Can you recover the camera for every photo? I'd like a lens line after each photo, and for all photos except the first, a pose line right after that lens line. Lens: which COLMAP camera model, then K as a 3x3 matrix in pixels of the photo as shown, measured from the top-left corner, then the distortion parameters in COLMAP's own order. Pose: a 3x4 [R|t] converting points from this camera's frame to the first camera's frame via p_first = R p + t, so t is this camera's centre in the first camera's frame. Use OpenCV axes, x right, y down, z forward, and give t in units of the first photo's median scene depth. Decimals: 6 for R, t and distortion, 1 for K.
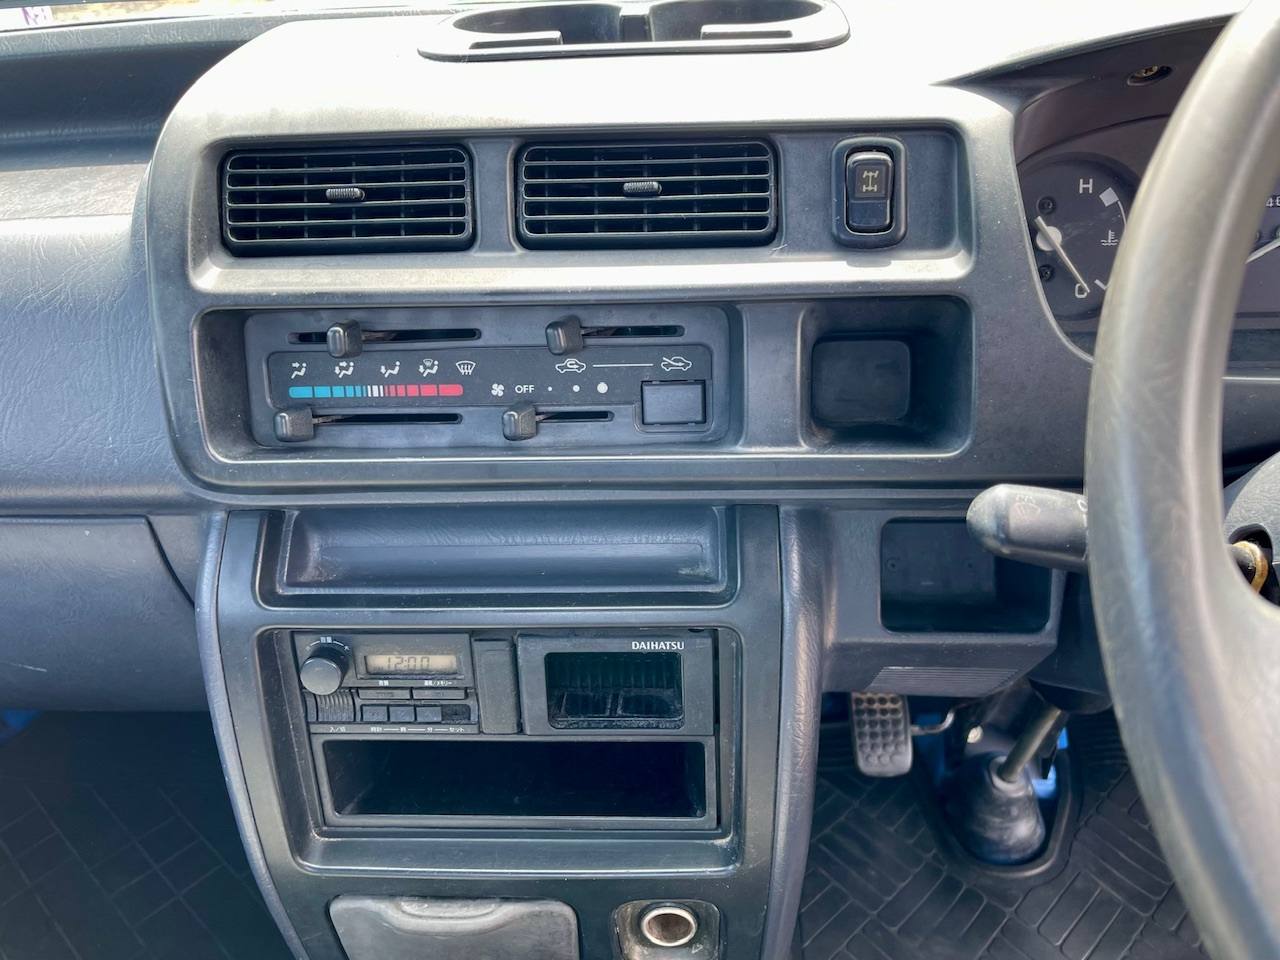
lens RADIAL K [[1029.5, 0, 639.4], [0, 1029.5, 479.1], [0, 0, 1]] dist [0.029937, -0.001102]
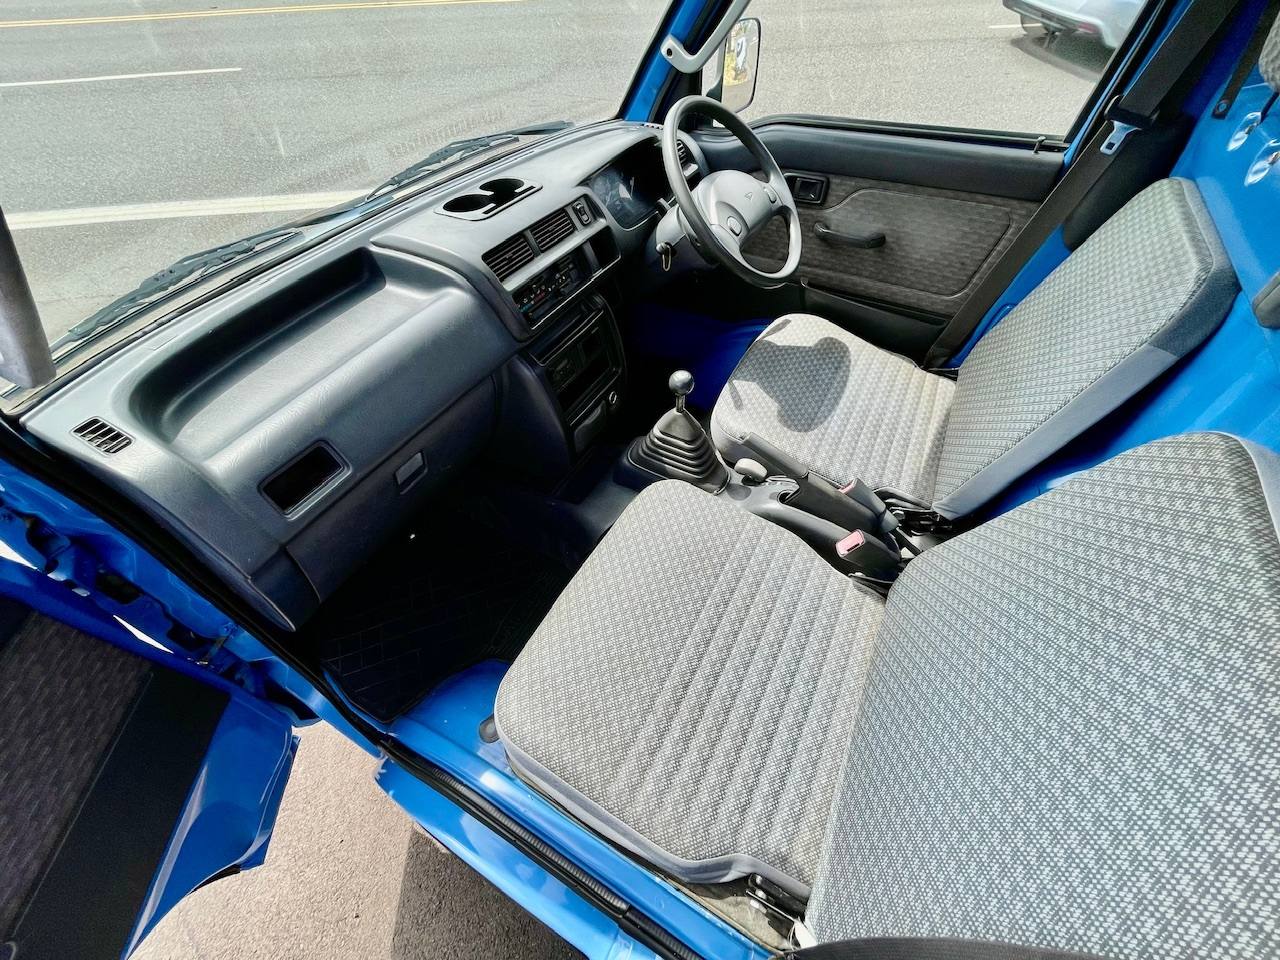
lens RADIAL K [[512.4, 0, 627.9], [0, 512.4, 481.5], [0, 0, 1]] dist [-0.003127, 0.001079]
pose [[0.448140, -0.641619, 0.622492, -1.782134], [0.510643, 0.755273, 0.410861, -0.188507], [-0.733767, 0.133747, 0.666106, -0.514606]]
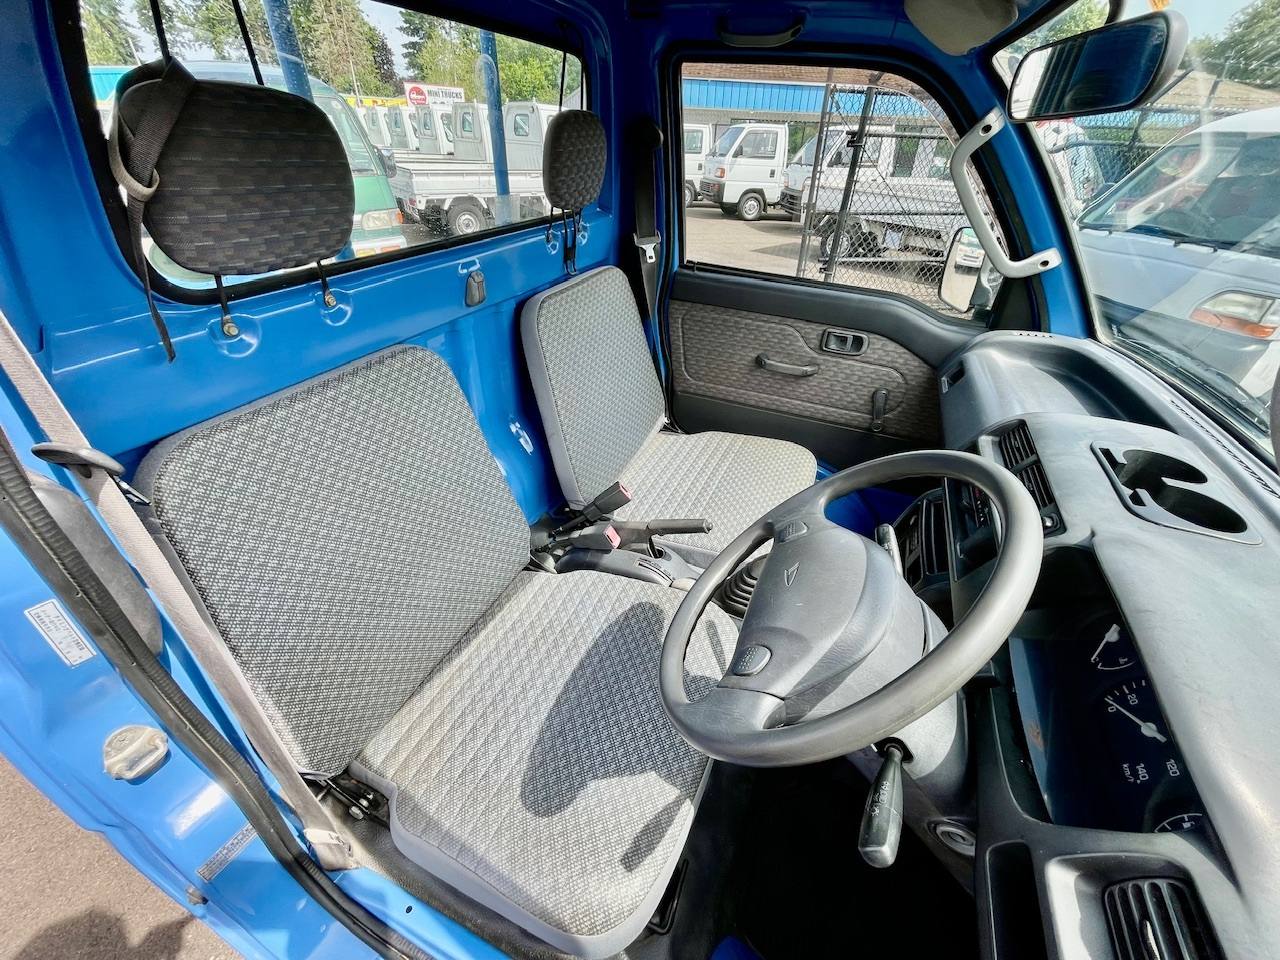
lens RADIAL K [[512.4, 0, 631.3], [0, 512.4, 474.2], [0, 0, 1]] dist [-0.003127, 0.001079]
pose [[-0.368246, 0.548093, -0.750992, 1.542346], [-0.535692, 0.535114, 0.653214, -0.637894], [0.759888, 0.642843, 0.096555, -0.125004]]
